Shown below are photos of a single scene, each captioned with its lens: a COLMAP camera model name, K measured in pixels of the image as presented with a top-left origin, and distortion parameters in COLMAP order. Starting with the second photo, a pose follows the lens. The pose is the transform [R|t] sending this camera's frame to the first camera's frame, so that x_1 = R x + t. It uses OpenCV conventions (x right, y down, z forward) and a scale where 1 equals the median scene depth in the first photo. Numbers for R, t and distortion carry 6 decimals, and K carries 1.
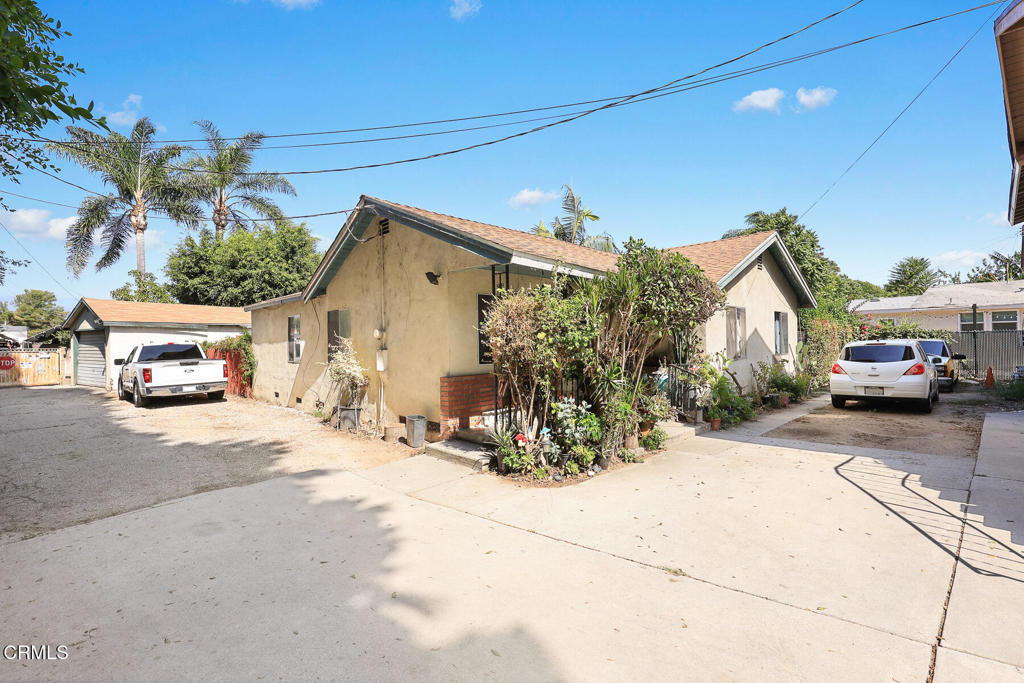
lens RADIAL K [[461.7, 0, 513.7], [0, 461.7, 340.1], [0, 0, 1]] dist [0.000014, 0.000509]
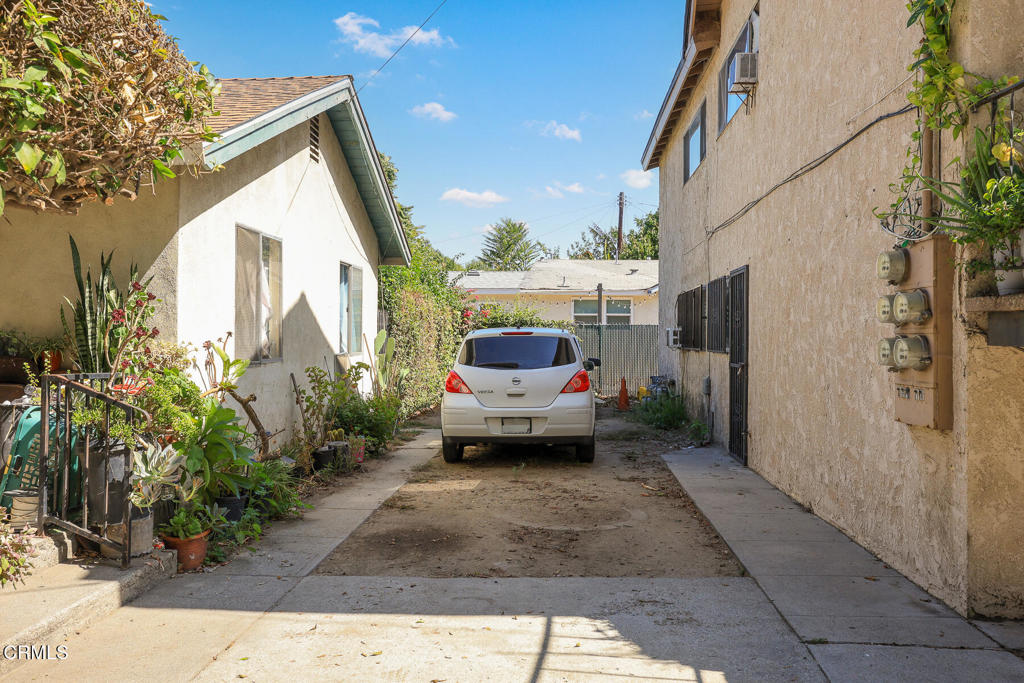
lens RADIAL K [[849.8, 0, 512.5], [0, 849.8, 339.2], [0, 0, 1]] dist [-0.002008, -0.004634]
pose [[0.744232, 0.019754, 0.667629, 0.151228], [-0.022188, 0.999742, -0.004847, 0.019708], [-0.667553, -0.011206, 0.744478, 0.299510]]
